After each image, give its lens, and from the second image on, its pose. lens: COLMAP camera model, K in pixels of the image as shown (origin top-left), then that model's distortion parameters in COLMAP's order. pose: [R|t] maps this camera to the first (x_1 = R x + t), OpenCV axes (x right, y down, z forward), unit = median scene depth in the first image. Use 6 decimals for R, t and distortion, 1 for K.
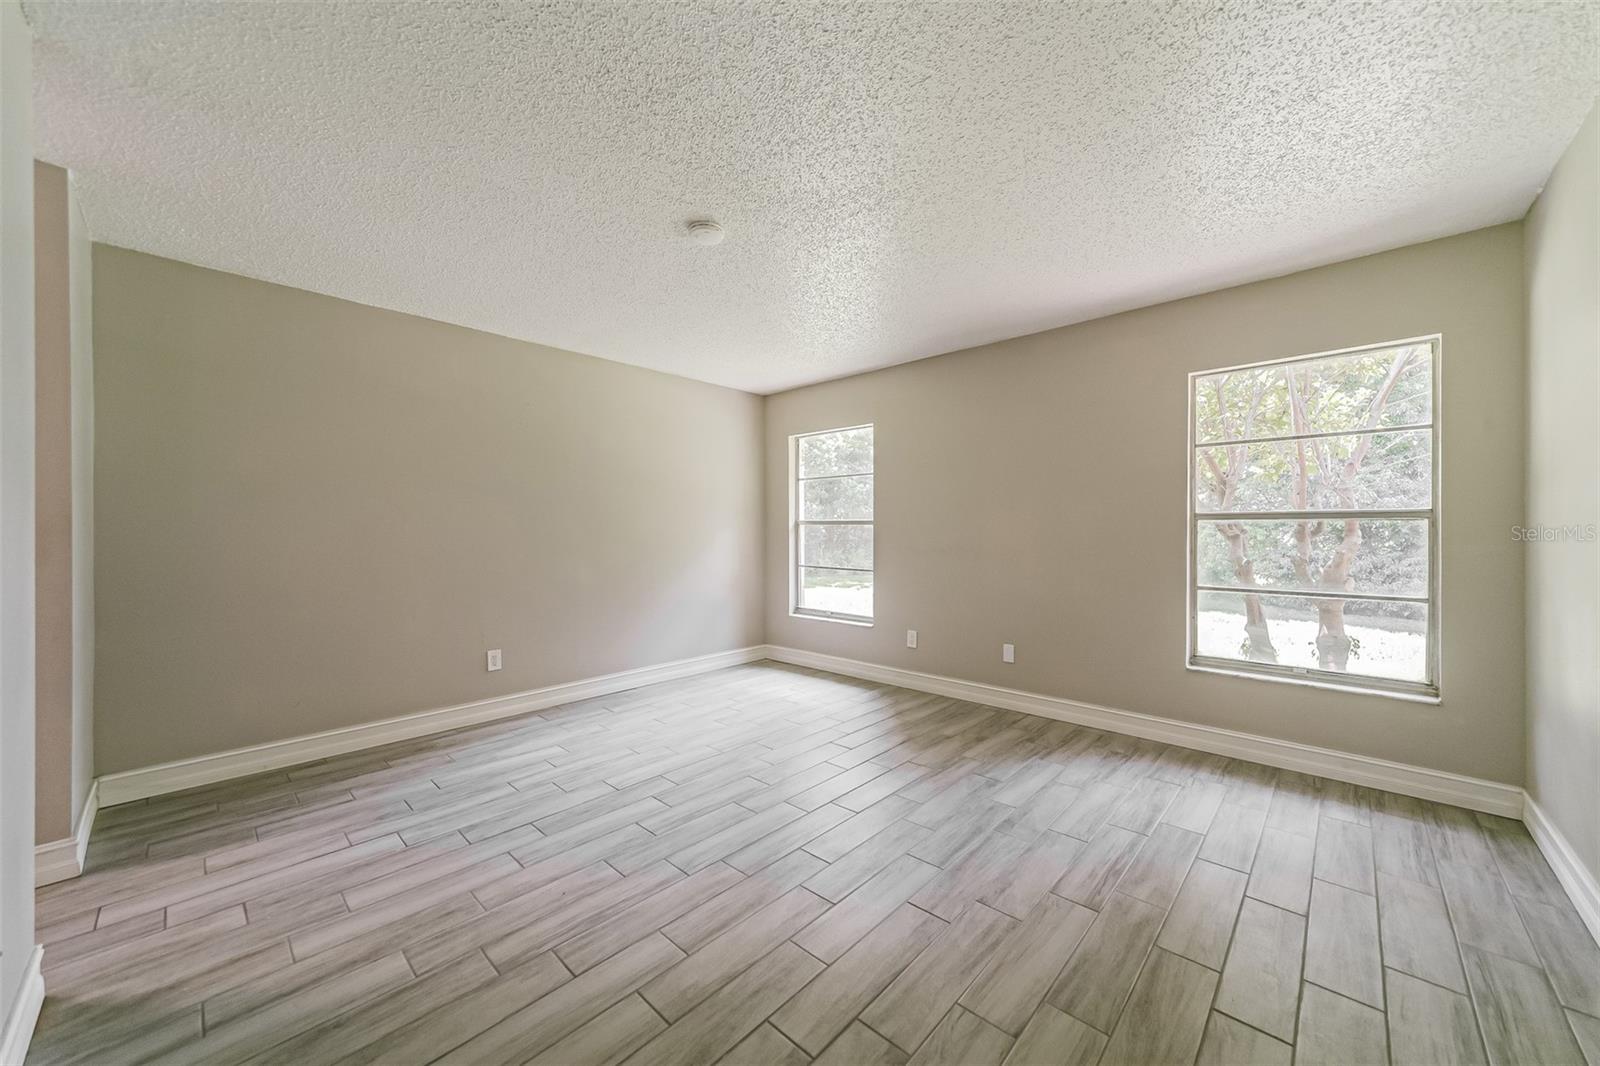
lens RADIAL K [[585.9, 0, 804.8], [0, 585.9, 534.9], [0, 0, 1]] dist [0.000348, 0.000218]
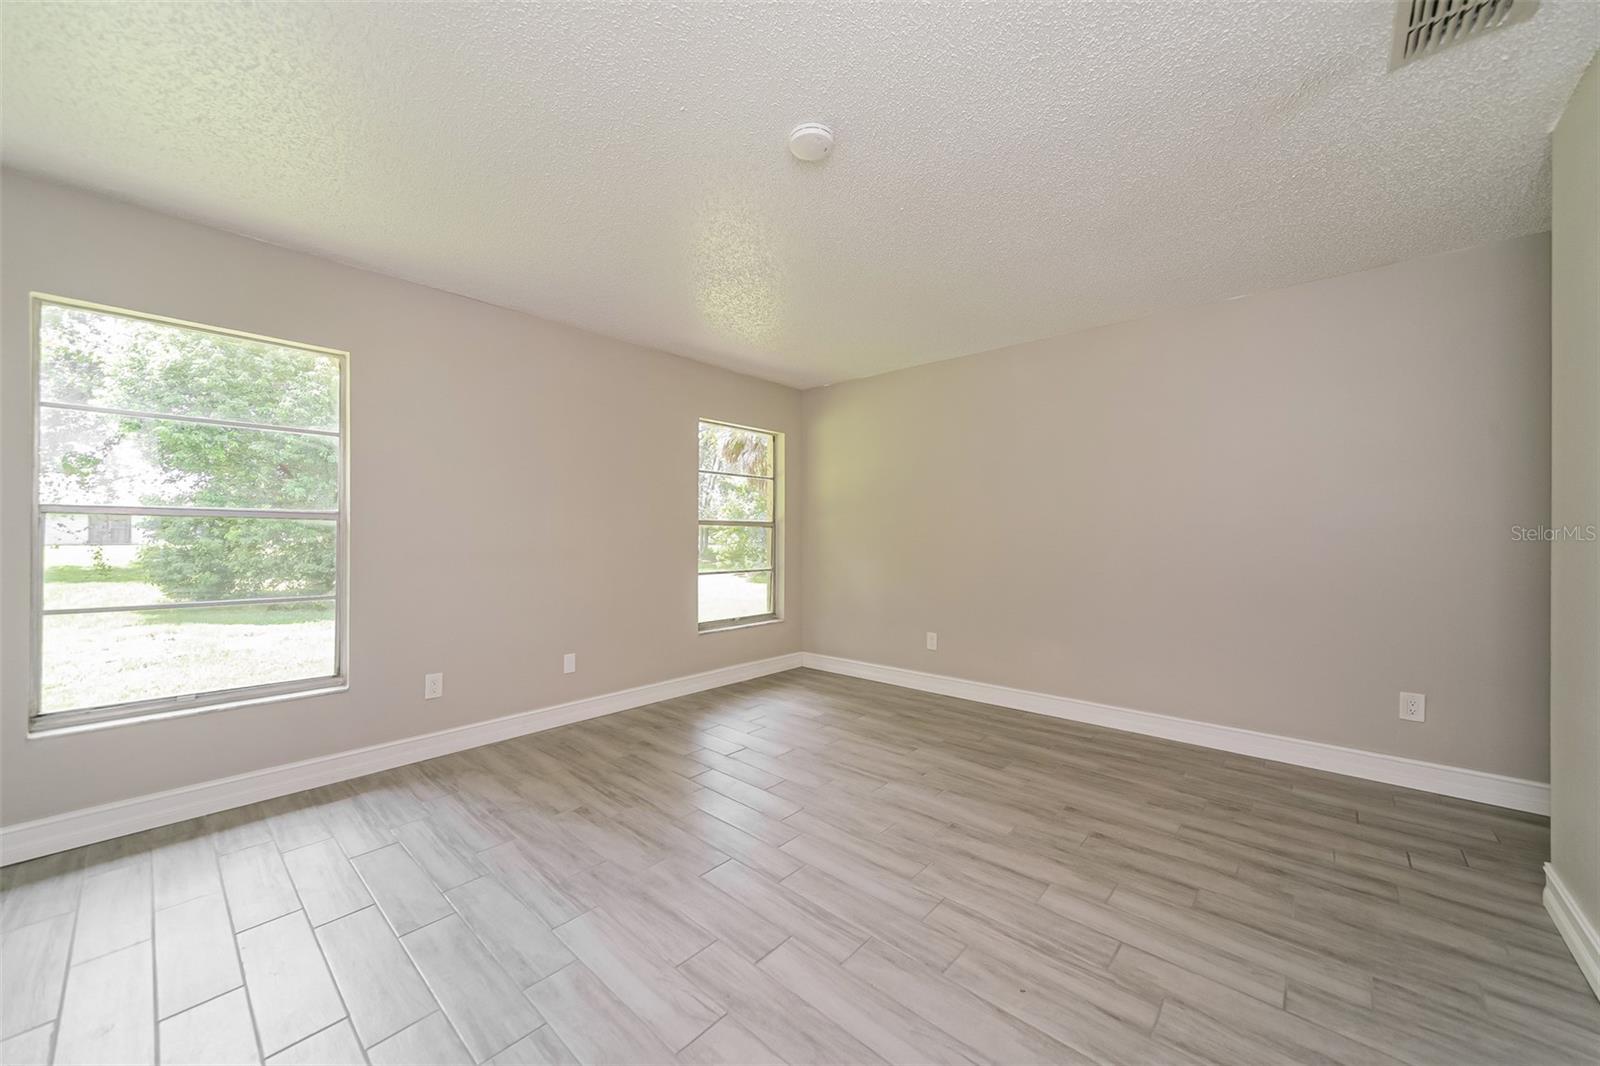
lens RADIAL K [[585.9, 0, 803.1], [0, 585.9, 532.2], [0, 0, 1]] dist [0.000348, 0.000218]
pose [[-0.023209, 0.004281, 0.999721, -0.857845], [0.002649, 0.999988, -0.004221, -0.002014], [-0.999727, 0.002551, -0.023220, 0.943260]]
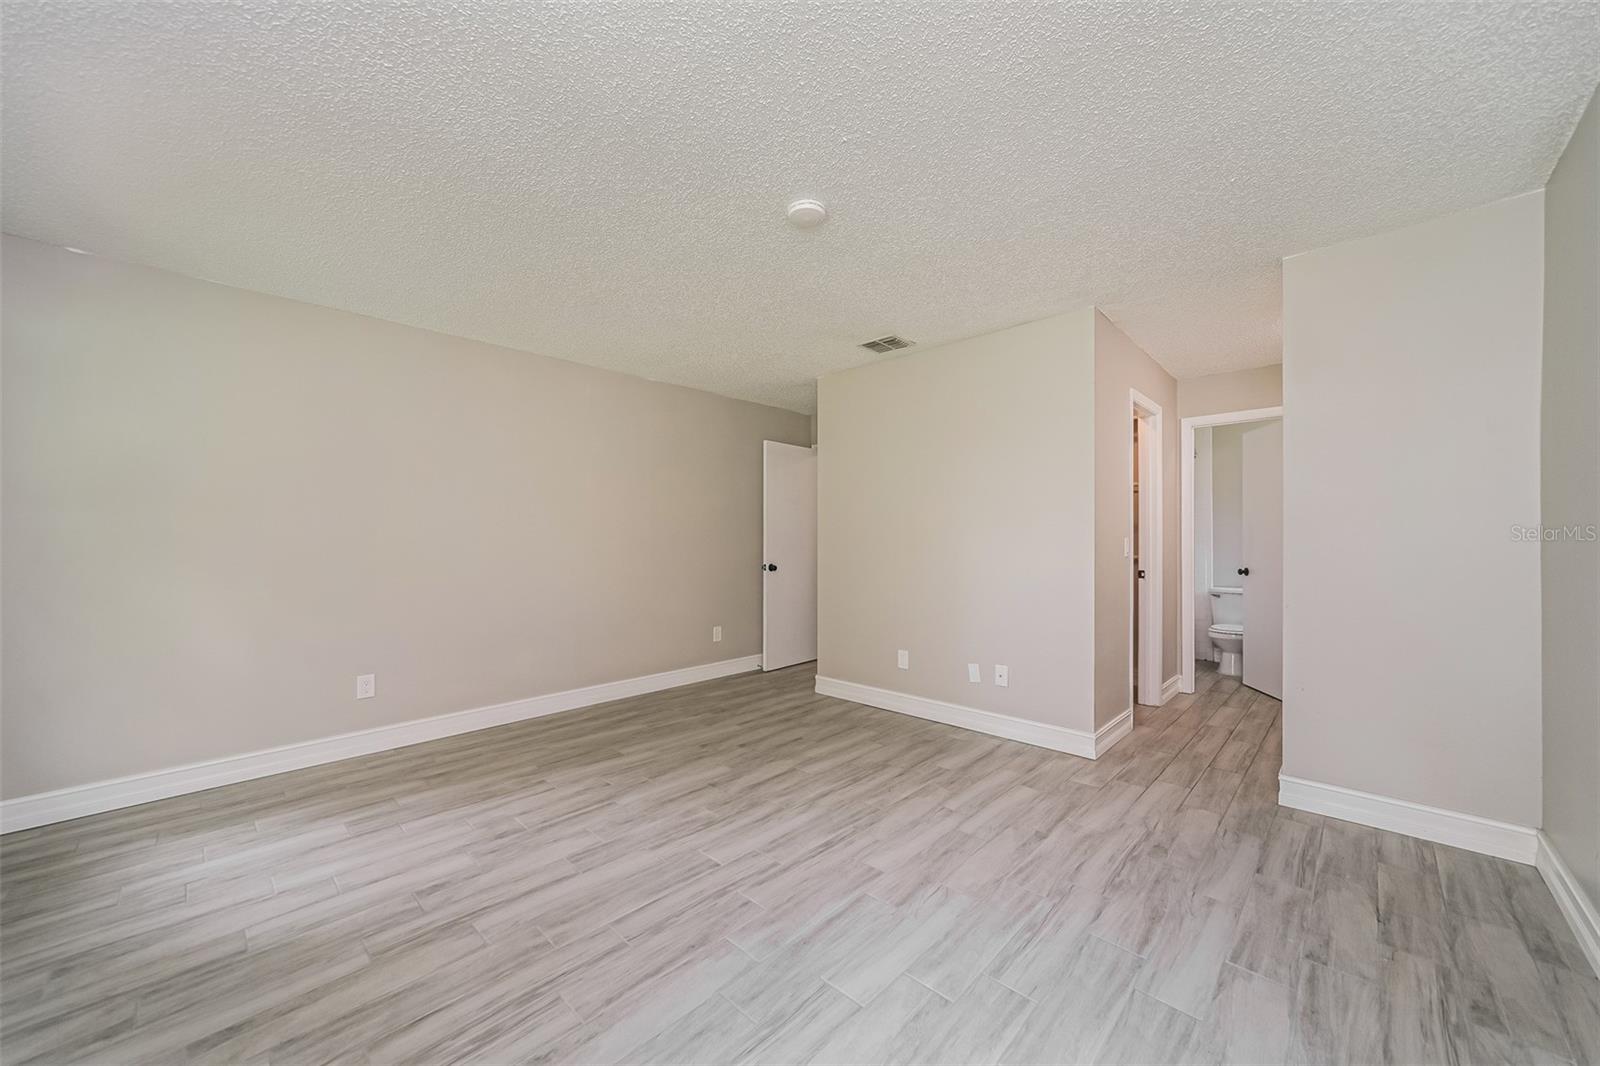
lens RADIAL K [[585.9, 0, 798.3], [0, 585.9, 538.0], [0, 0, 1]] dist [0.000348, 0.000218]
pose [[-0.999851, 0.004655, 0.016649, -0.152793], [0.004642, 0.999989, -0.000783, -0.008304], [-0.016653, -0.000705, -0.999861, 1.759671]]
